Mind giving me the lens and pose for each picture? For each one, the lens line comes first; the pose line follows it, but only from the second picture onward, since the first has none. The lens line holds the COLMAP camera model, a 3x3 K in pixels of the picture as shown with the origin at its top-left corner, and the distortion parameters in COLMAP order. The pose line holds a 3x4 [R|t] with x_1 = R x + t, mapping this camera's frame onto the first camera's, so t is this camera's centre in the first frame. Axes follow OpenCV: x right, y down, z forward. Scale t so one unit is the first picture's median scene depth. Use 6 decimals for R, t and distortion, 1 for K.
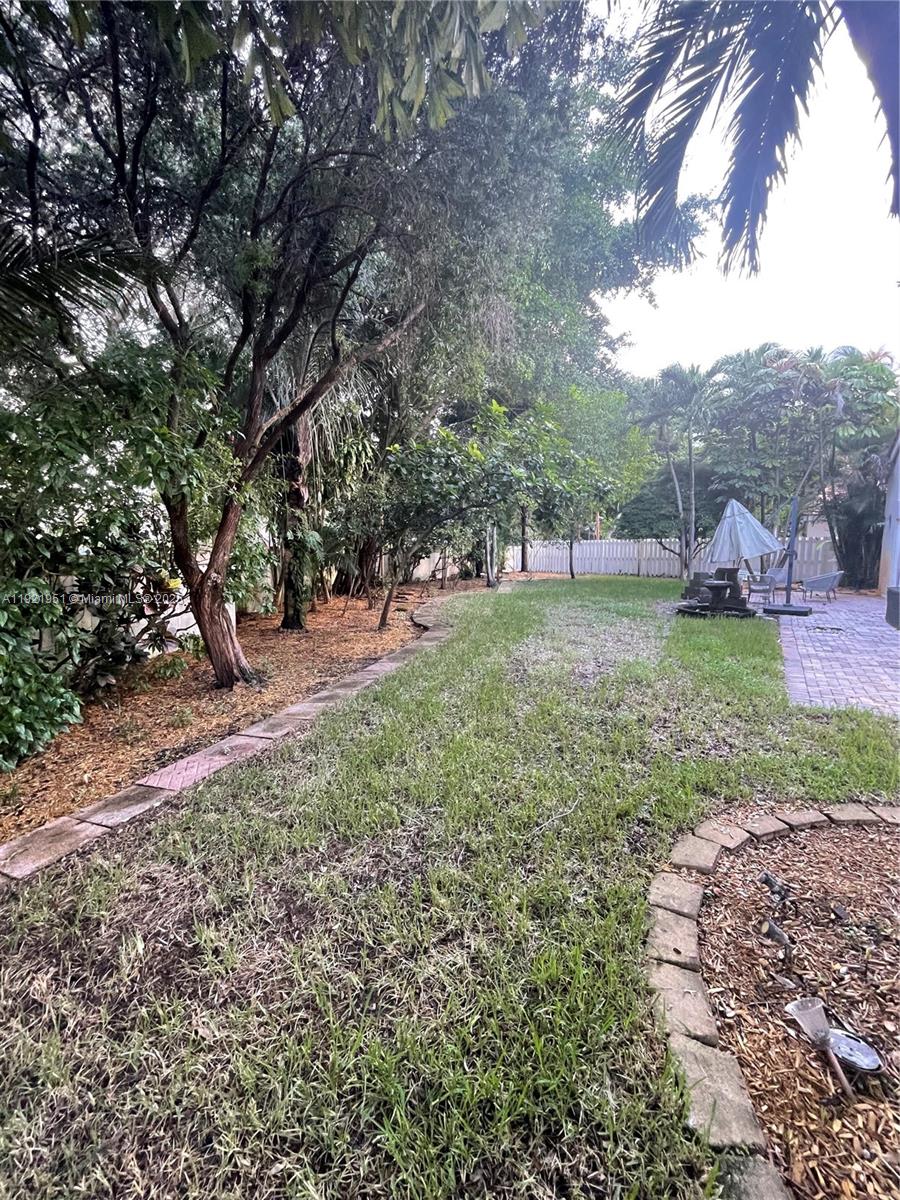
lens RADIAL K [[482.5, 0, 454.0], [0, 482.5, 601.7], [0, 0, 1]] dist [-0.001326, -0.000043]
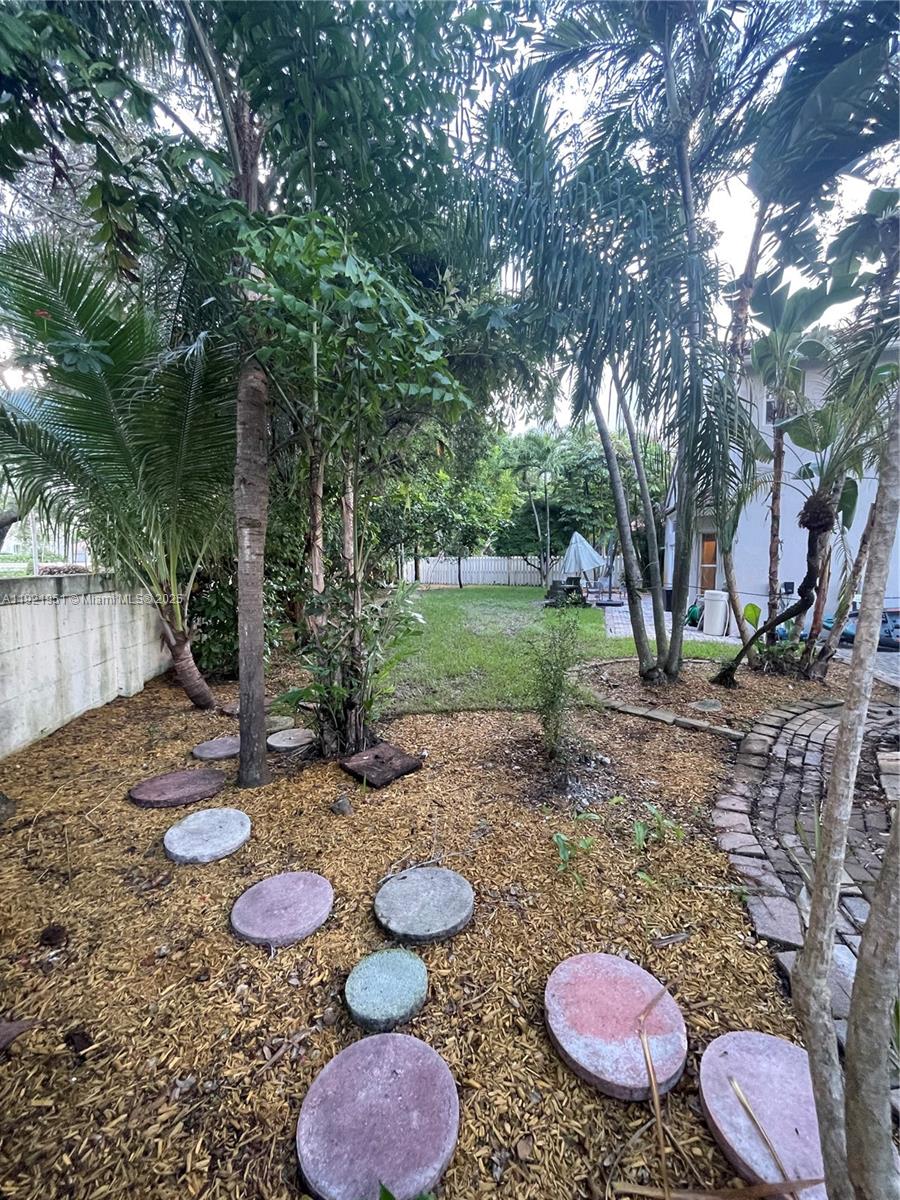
lens RADIAL K [[482.5, 0, 447.6], [0, 482.5, 597.8], [0, 0, 1]] dist [-0.001326, -0.000043]
pose [[0.964496, -0.013128, 0.263772, -0.162025], [0.023108, 0.999128, -0.034770, 0.029023], [-0.263086, 0.039630, 0.963958, -0.263742]]
